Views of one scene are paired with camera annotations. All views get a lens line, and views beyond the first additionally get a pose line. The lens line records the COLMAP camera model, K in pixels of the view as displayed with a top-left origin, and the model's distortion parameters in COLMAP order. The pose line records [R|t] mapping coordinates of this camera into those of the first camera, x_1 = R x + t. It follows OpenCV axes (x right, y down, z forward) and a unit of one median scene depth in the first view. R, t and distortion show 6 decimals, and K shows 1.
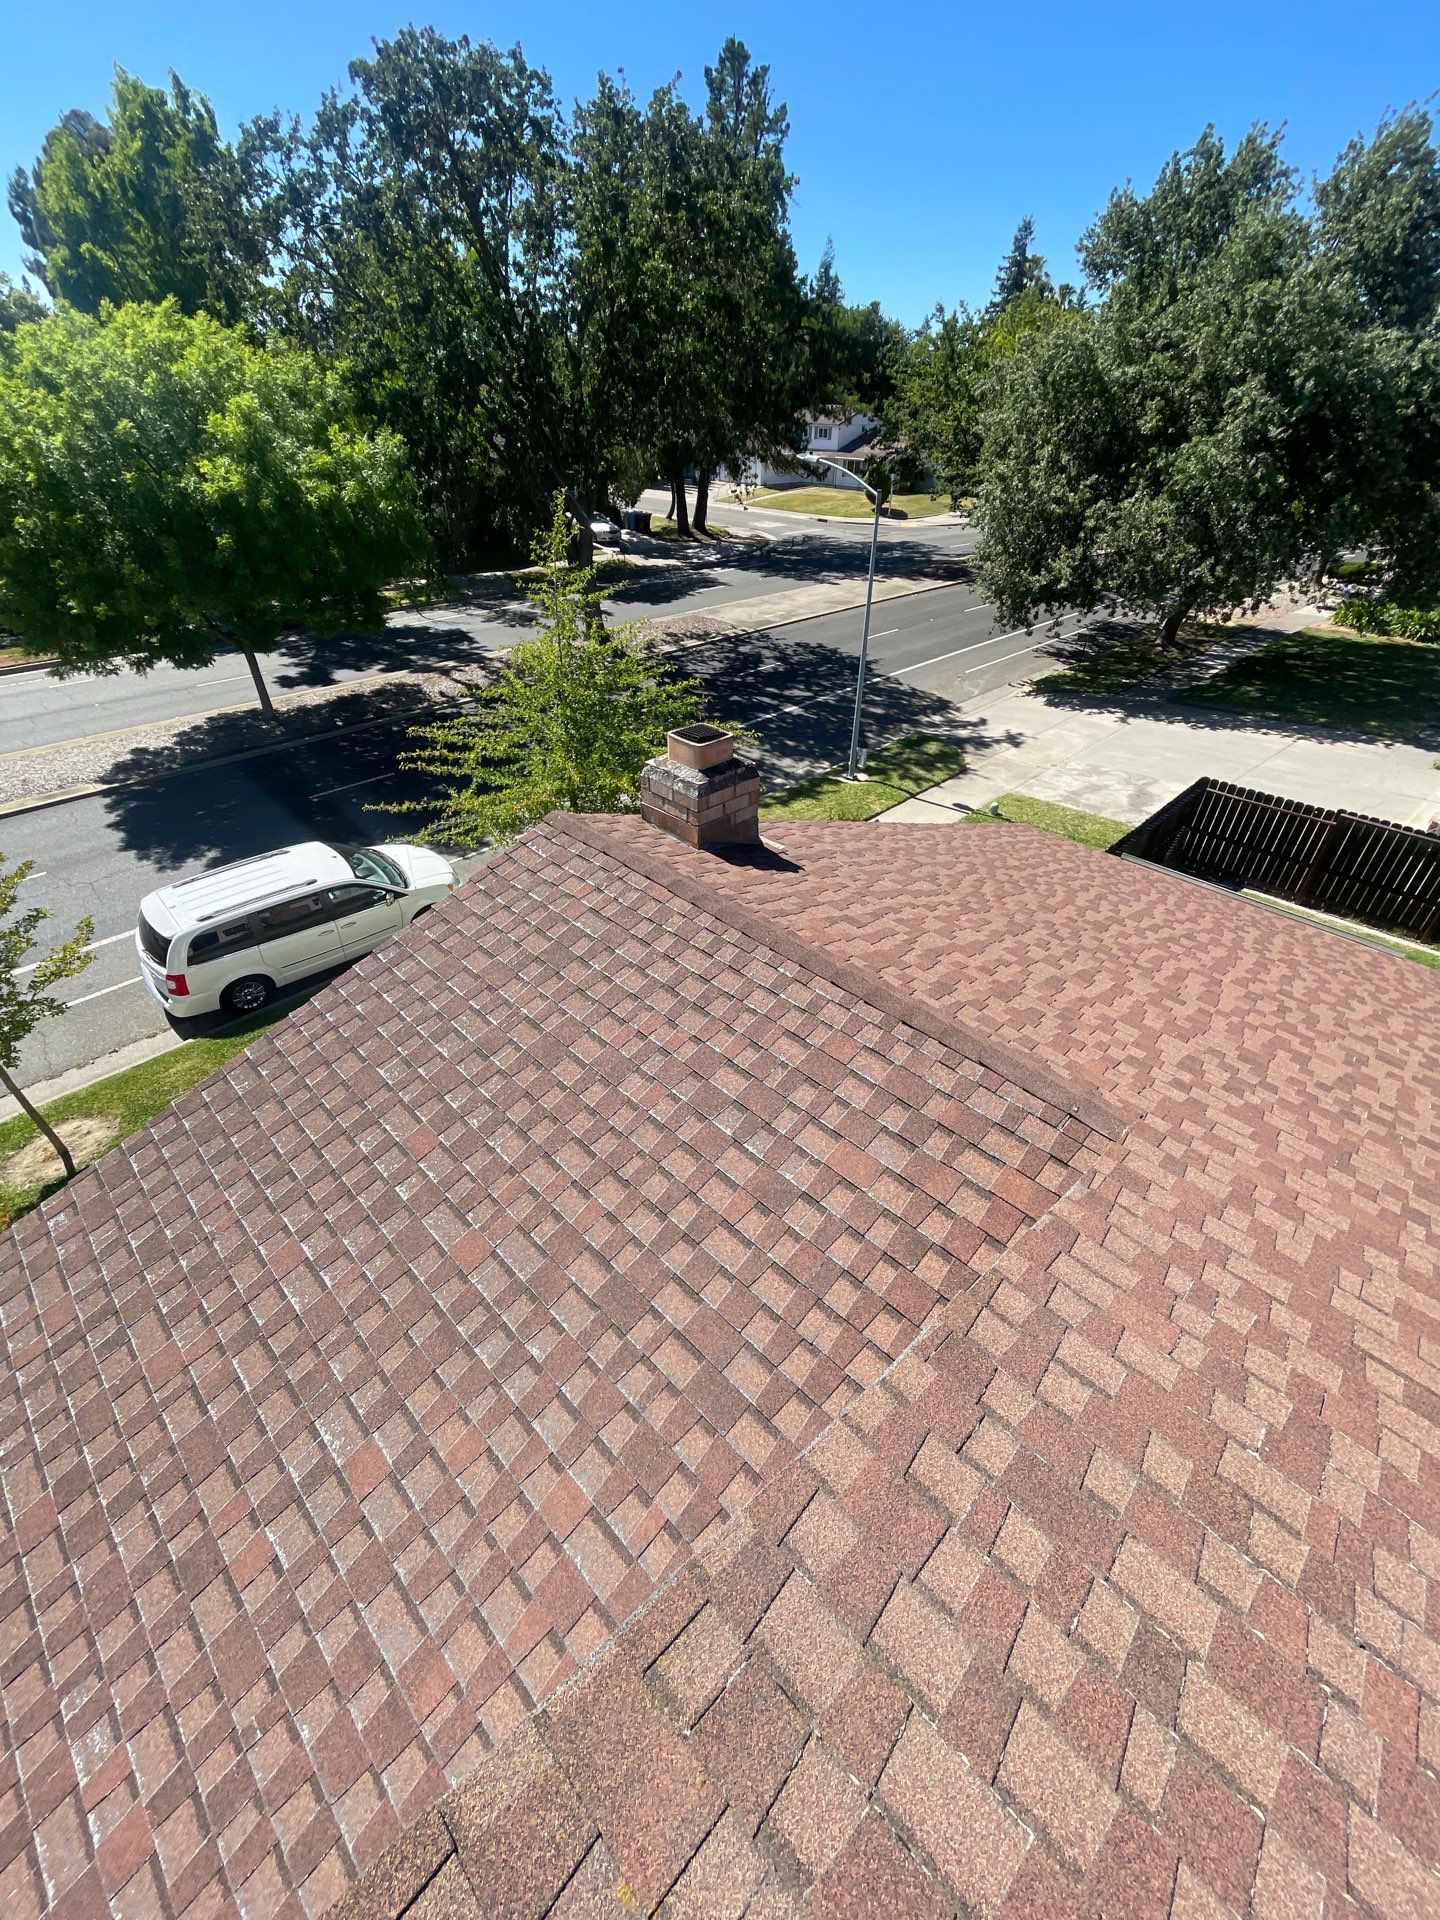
lens RADIAL K [[765.6, 0, 724.7], [0, 765.6, 964.3], [0, 0, 1]] dist [-0.003144, -0.000792]
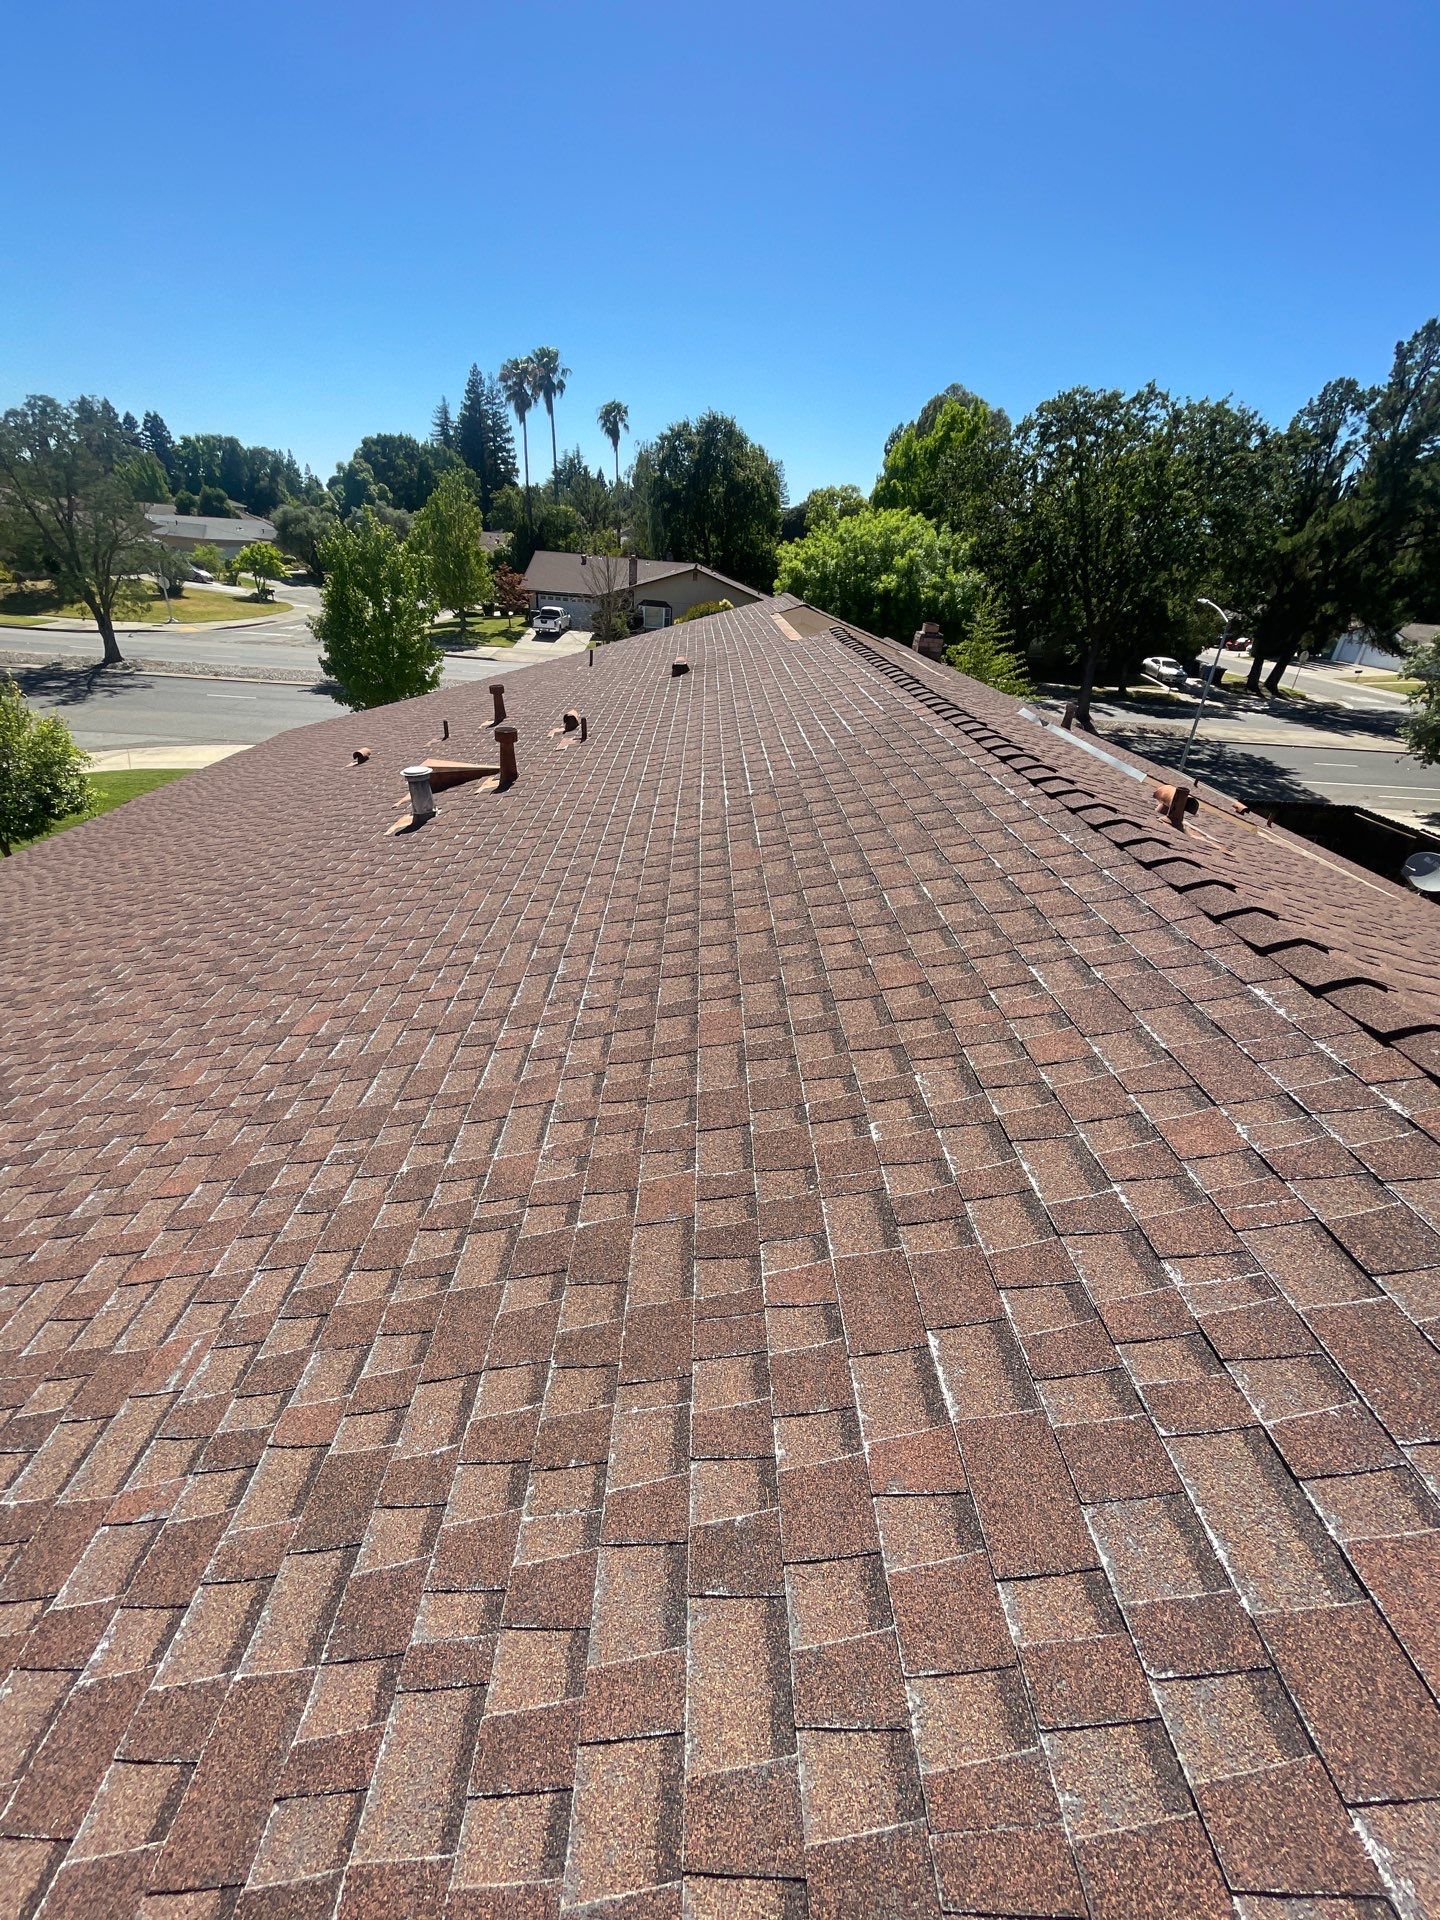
lens RADIAL K [[765.6, 0, 721.6], [0, 765.6, 965.8], [0, 0, 1]] dist [-0.003144, -0.000792]
pose [[0.715084, 0.366470, -0.595277, 0.588772], [-0.459705, 0.888055, -0.005514, 0.472323], [0.526618, 0.277594, 0.803502, -0.584692]]
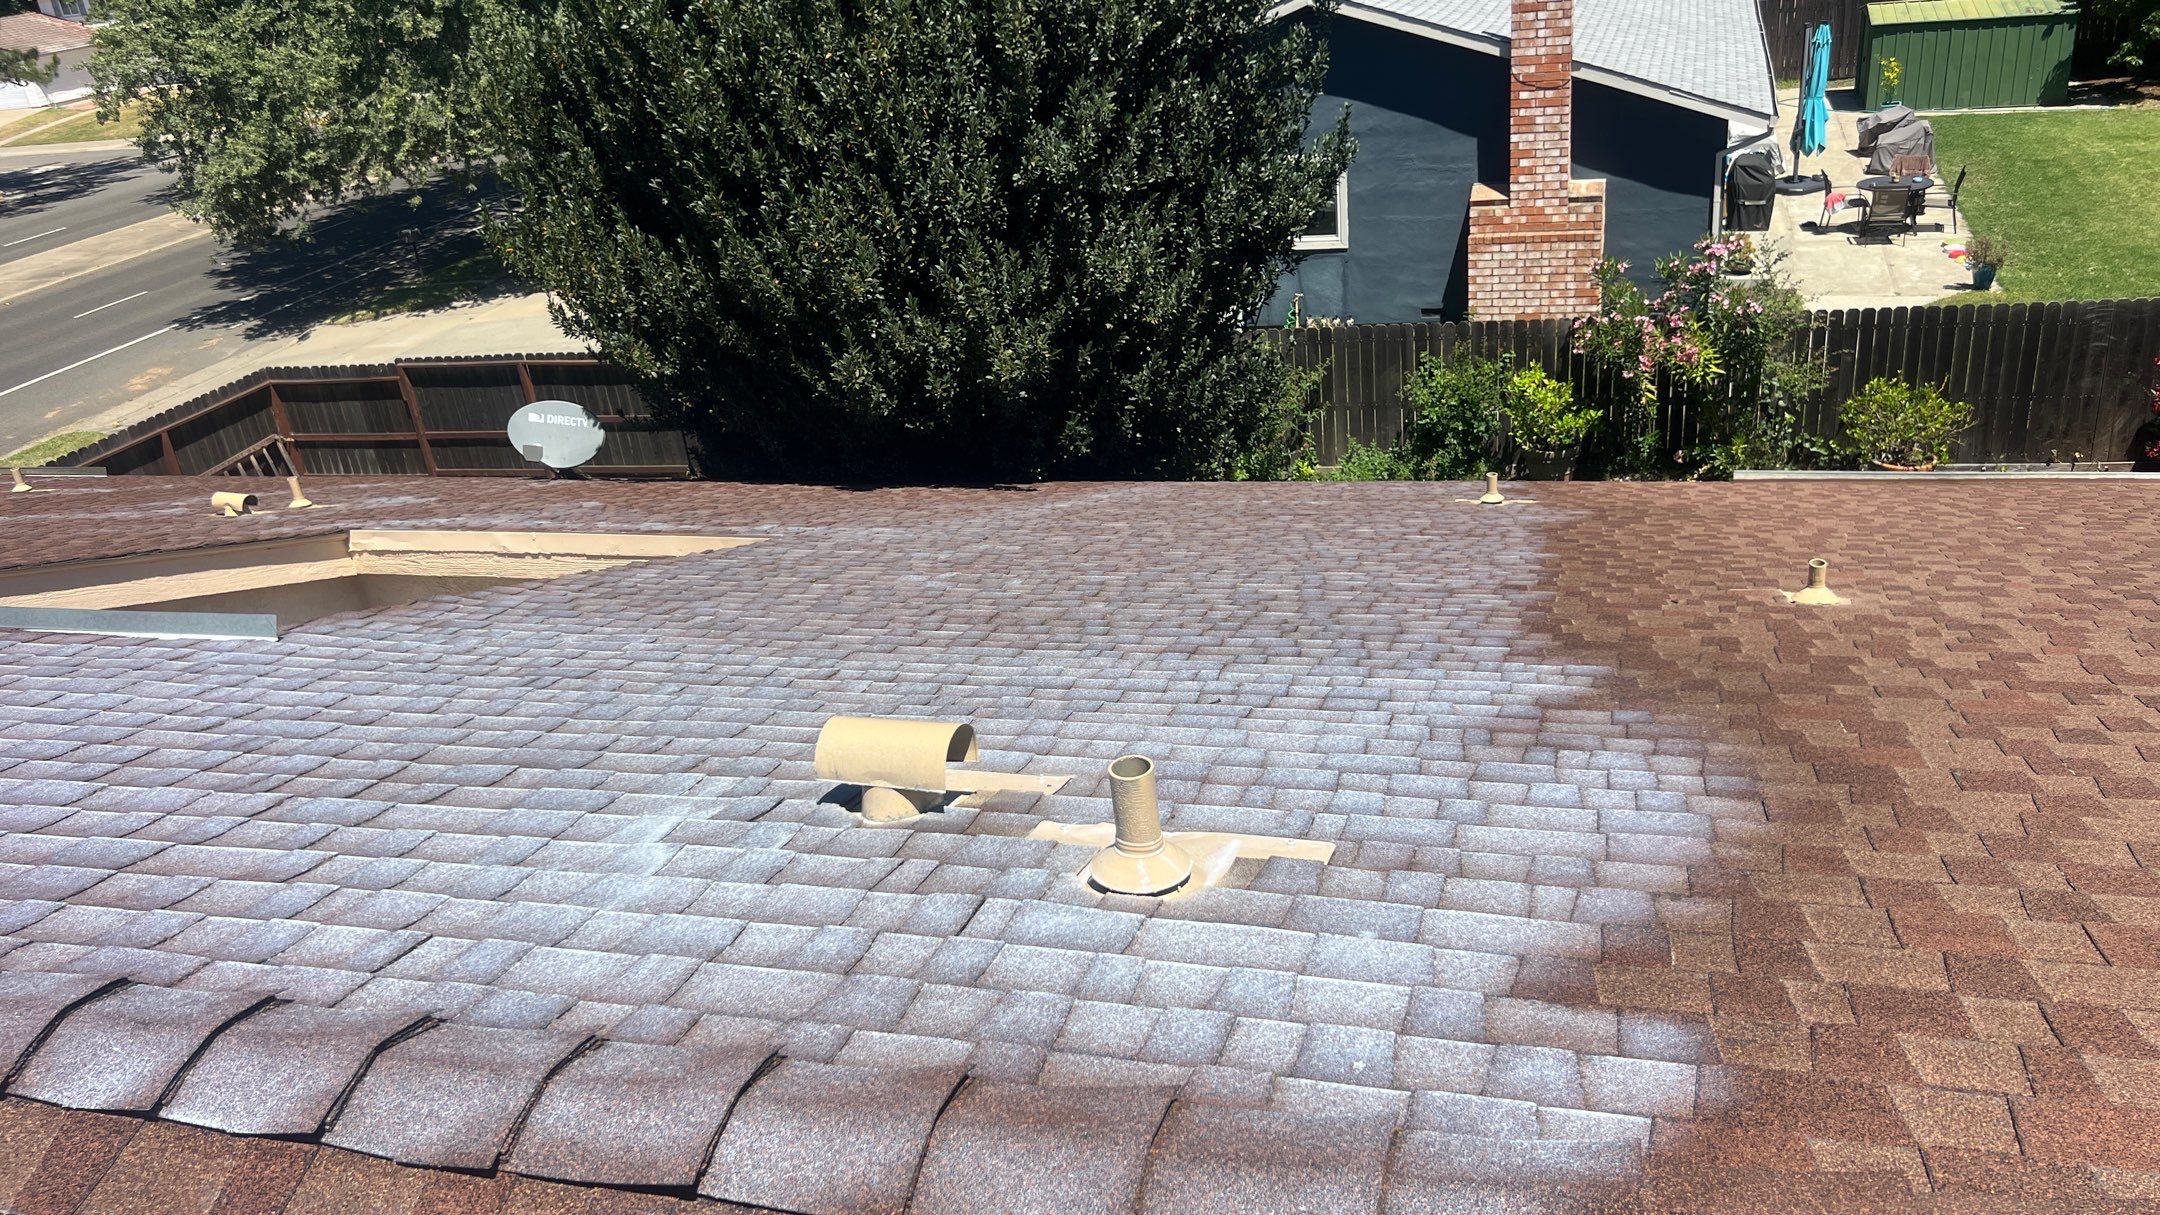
lens RADIAL K [[1604.1, 0, 1084.6], [0, 1604.1, 608.4], [0, 0, 1]] dist [0.052410, -0.072138]
pose [[0.866299, -0.300740, 0.398850, 0.489873], [0.379793, 0.915192, -0.134834, 0.376815], [-0.324475, 0.268287, 0.907049, -0.477697]]
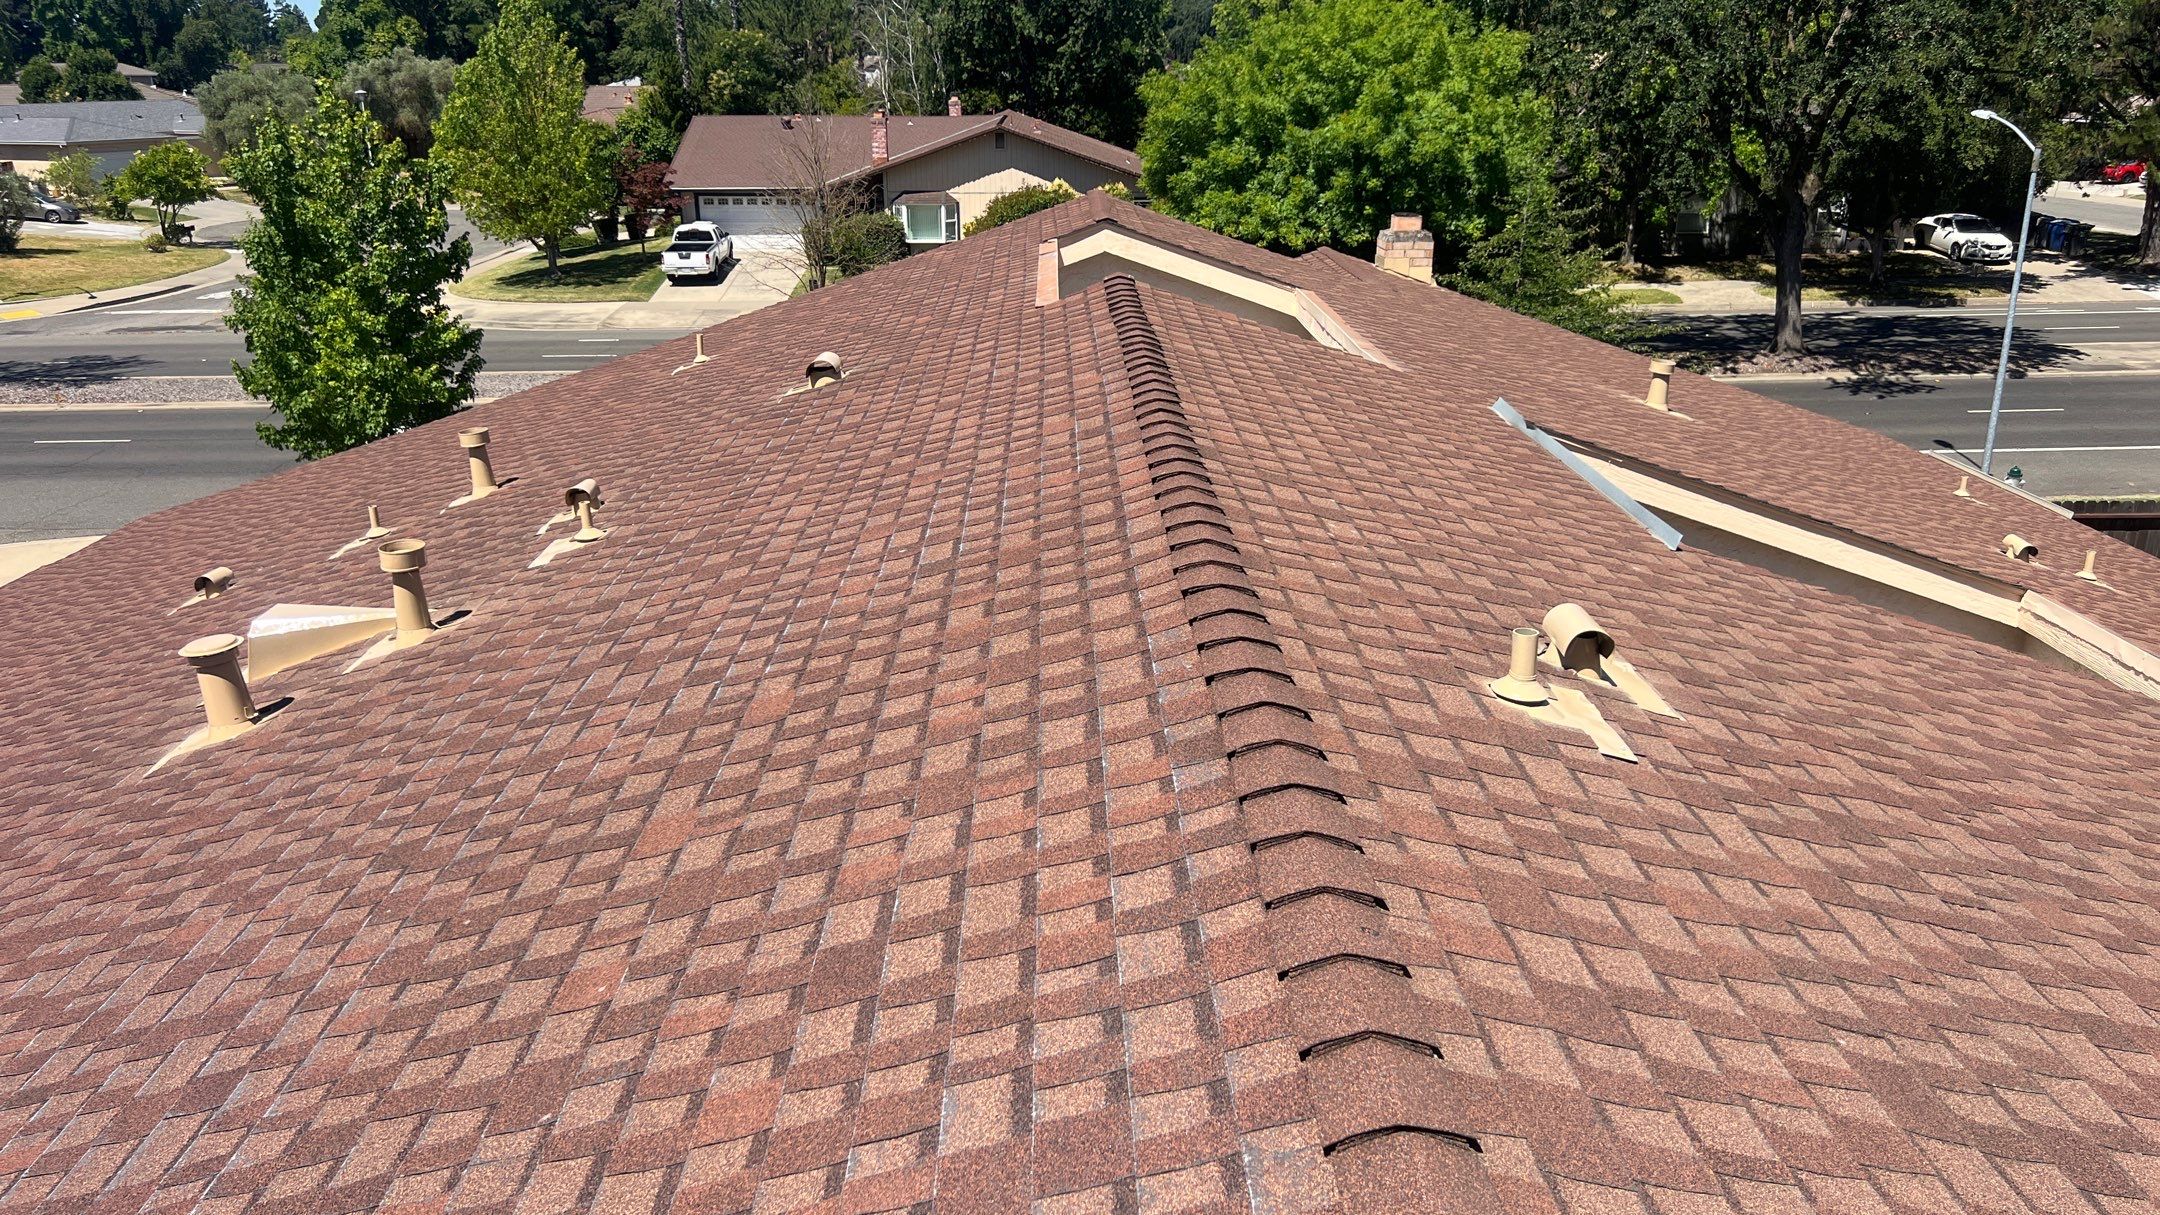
lens RADIAL K [[1604.1, 0, 1064.4], [0, 1604.1, 619.7], [0, 0, 1]] dist [0.052410, -0.072138]
pose [[0.709129, 0.208112, -0.673665, 0.640906], [-0.401271, 0.904744, -0.142897, 0.428581], [0.579756, 0.371655, 0.725090, -0.566011]]
